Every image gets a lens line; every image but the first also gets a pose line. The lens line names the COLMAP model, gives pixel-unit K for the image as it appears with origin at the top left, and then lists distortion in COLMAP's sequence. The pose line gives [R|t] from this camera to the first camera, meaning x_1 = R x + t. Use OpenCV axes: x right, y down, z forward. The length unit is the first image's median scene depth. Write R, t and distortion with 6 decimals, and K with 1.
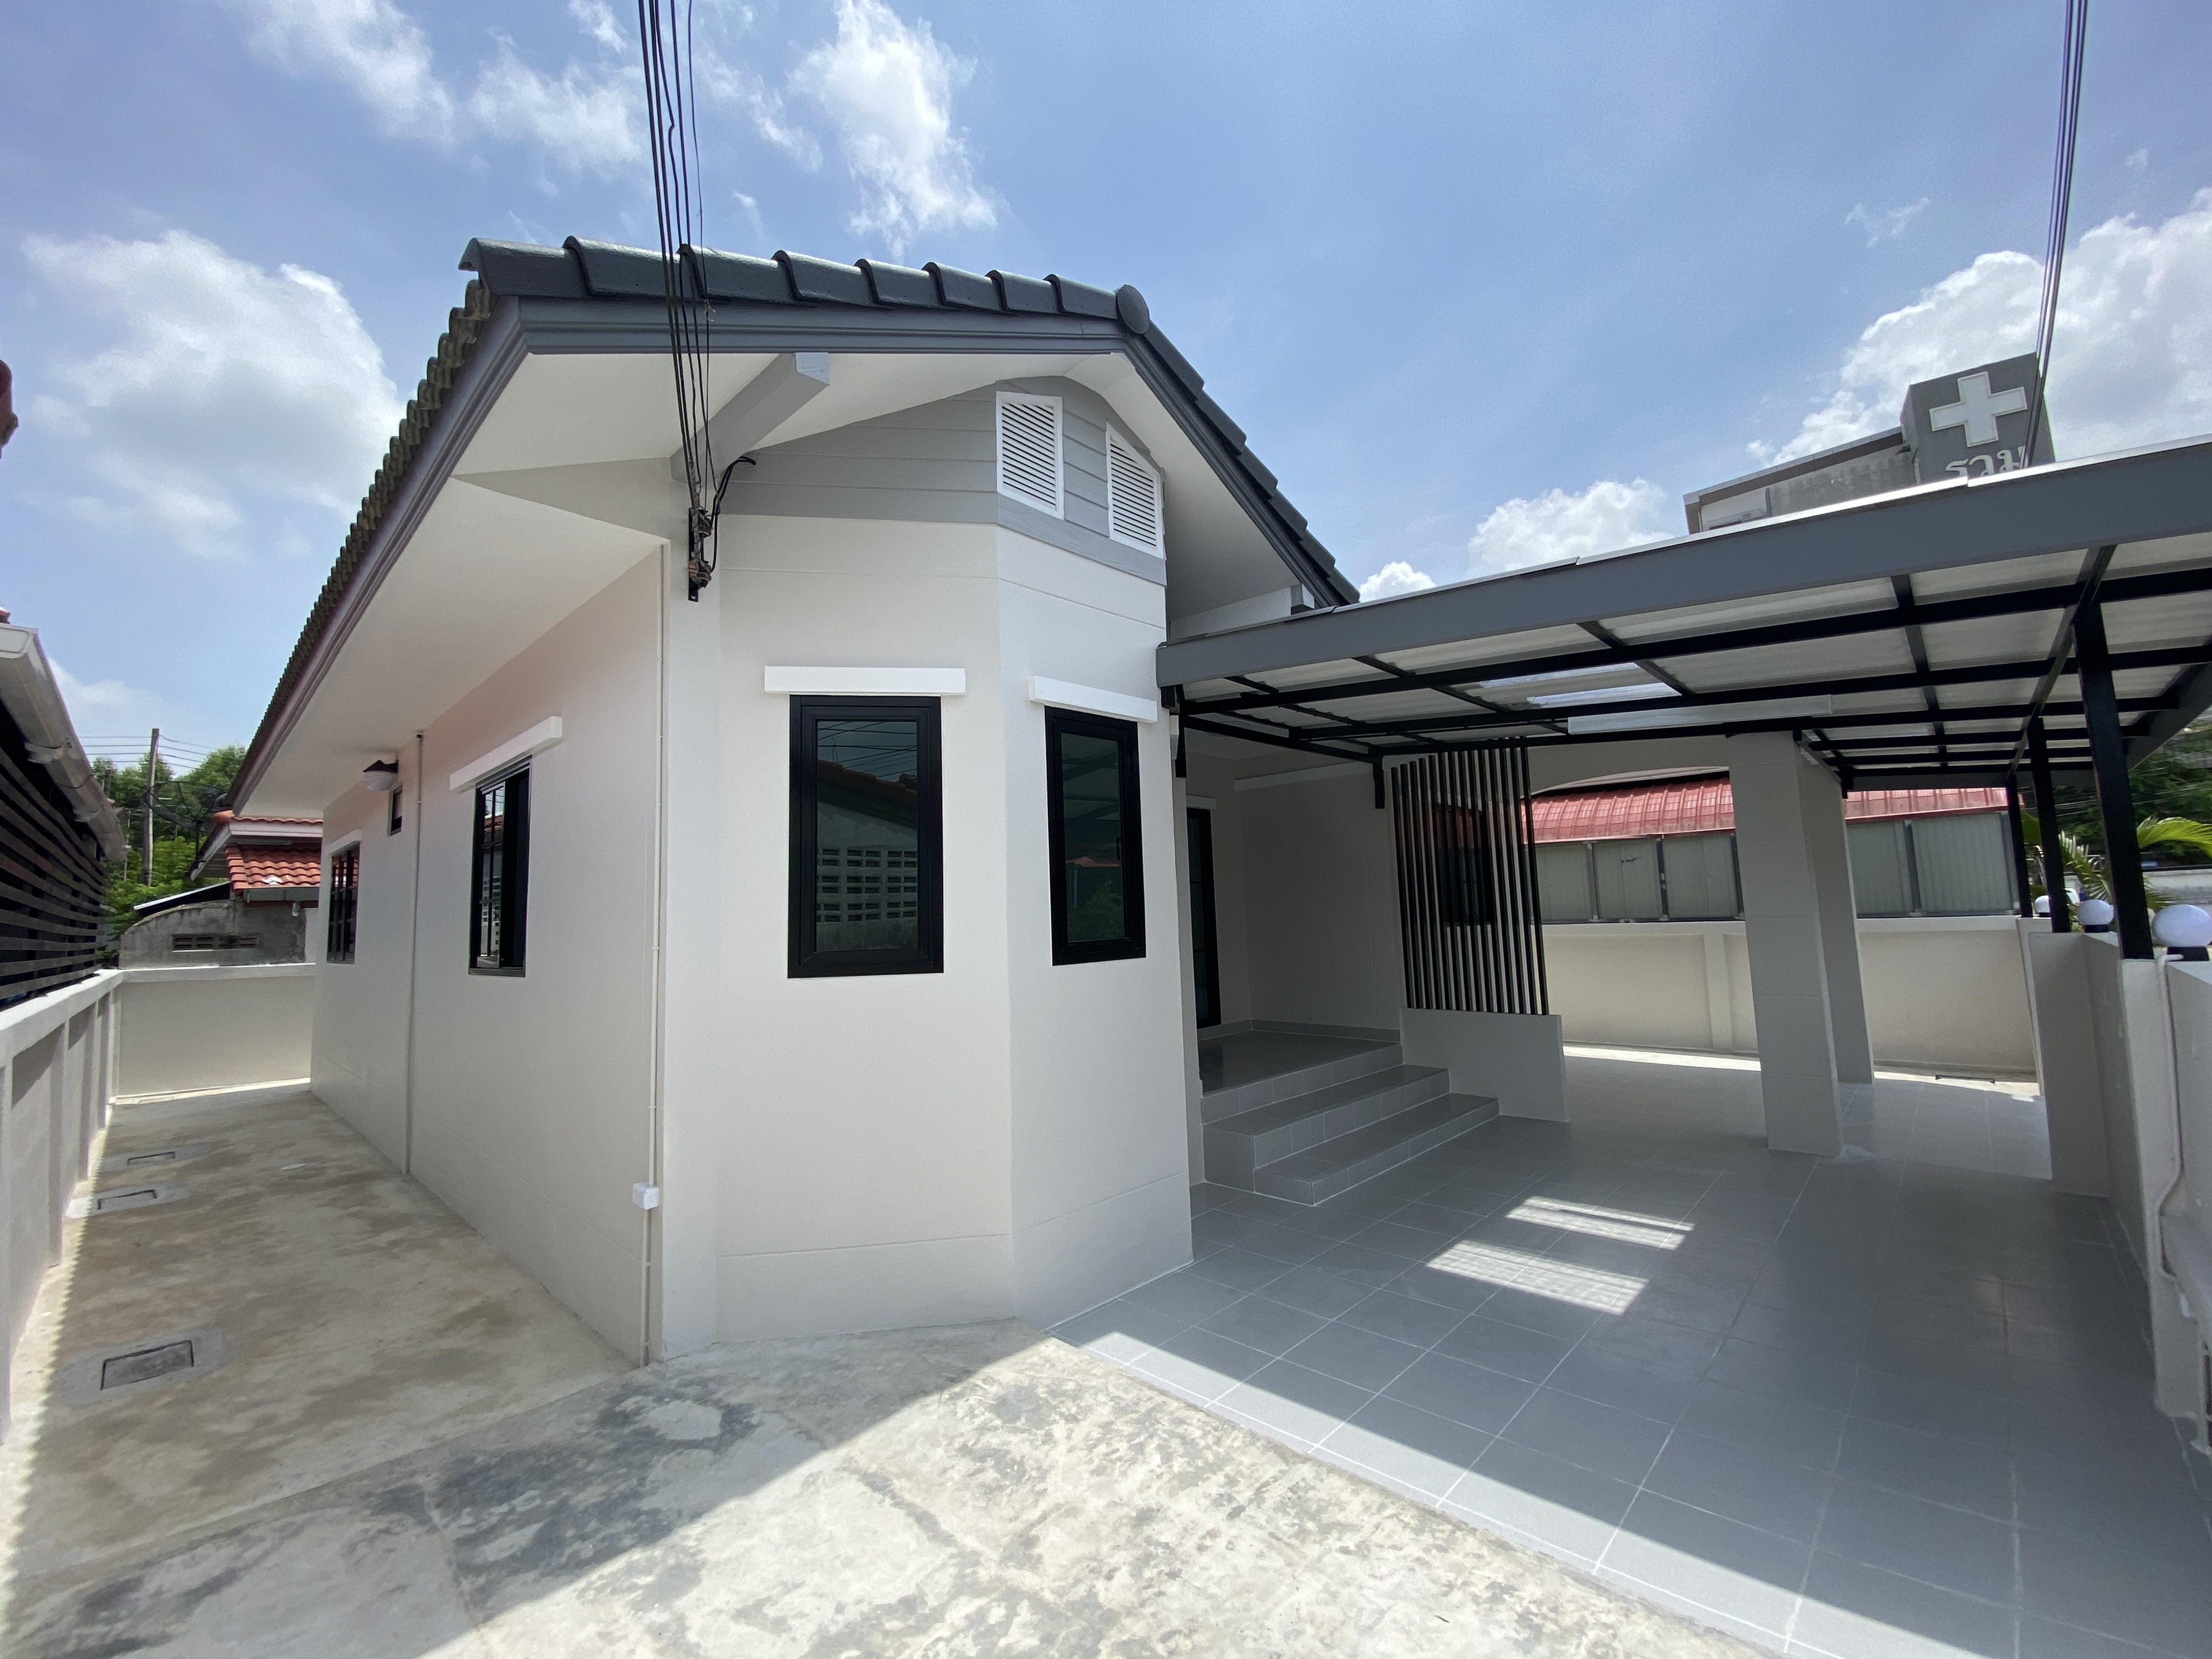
lens RADIAL K [[897.3, 0, 1102.5], [0, 897.3, 830.5], [0, 0, 1]] dist [0.030536, -0.023122]
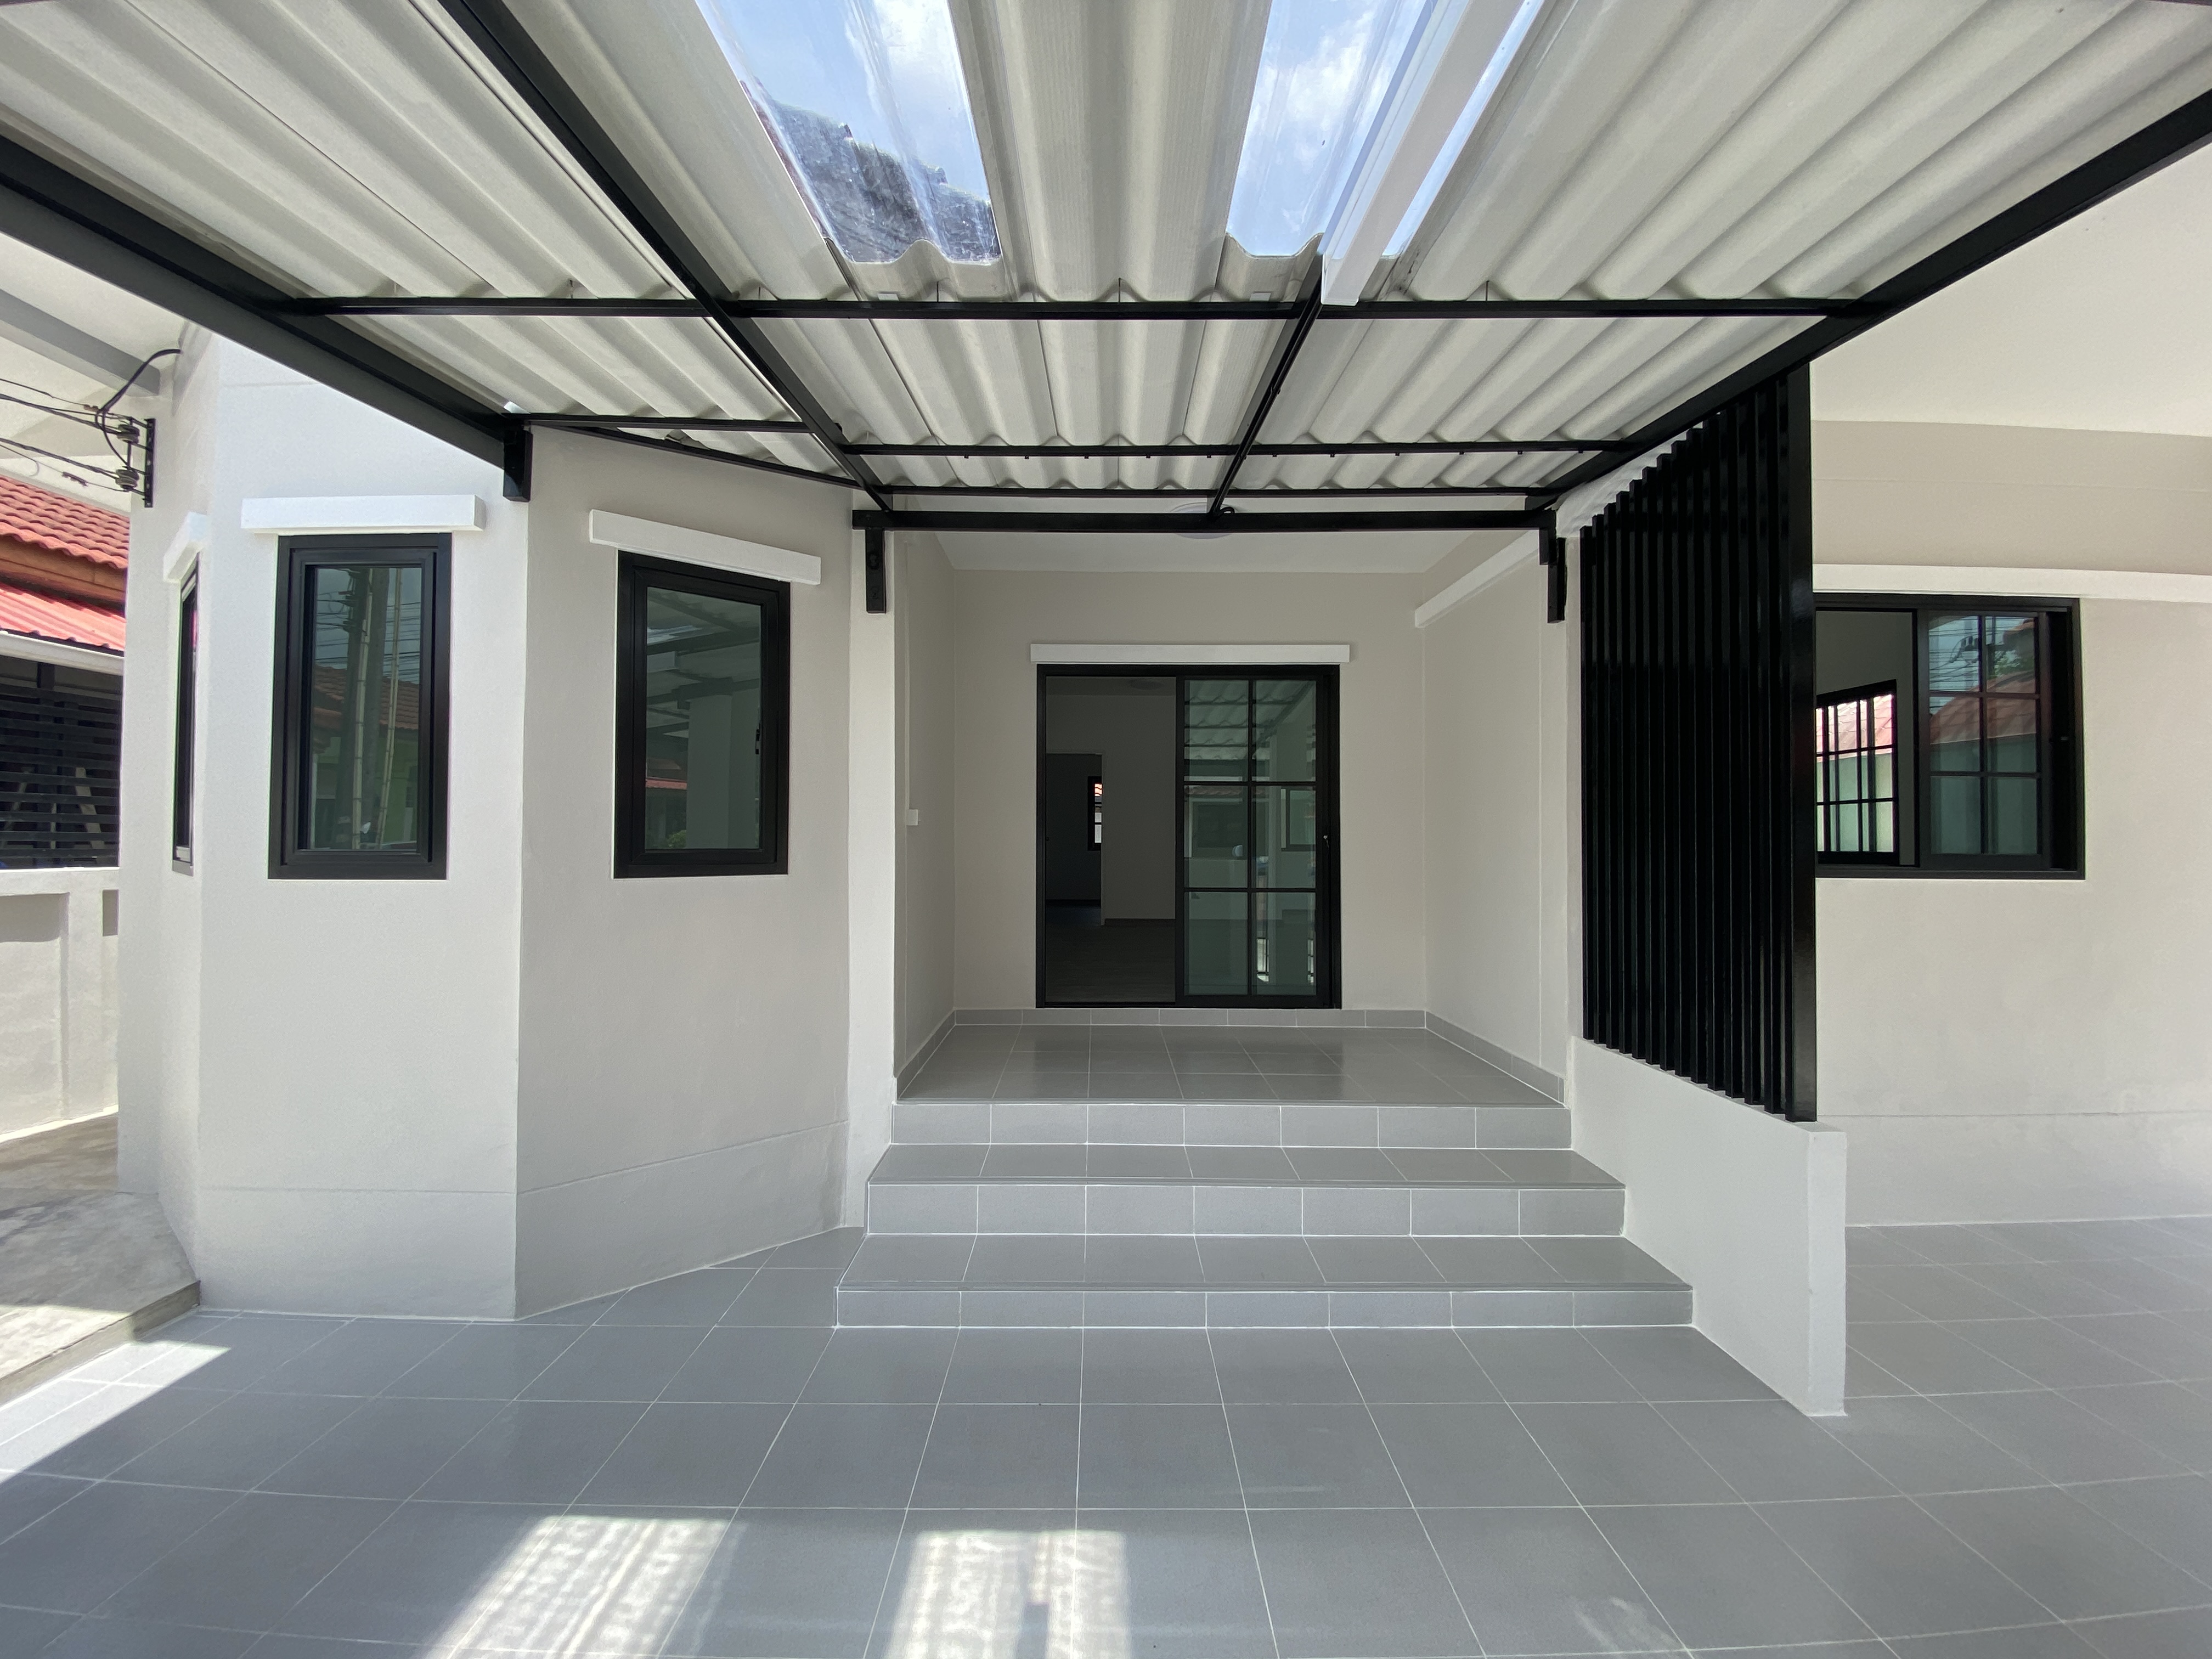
lens RADIAL K [[897.3, 0, 1102.5], [0, 897.3, 830.5], [0, 0, 1]] dist [0.030536, -0.023122]
pose [[0.687128, 0.025451, -0.726090, 1.052221], [0.042399, 0.996278, 0.075045, 0.089559], [0.725298, -0.082351, 0.683492, 1.042068]]
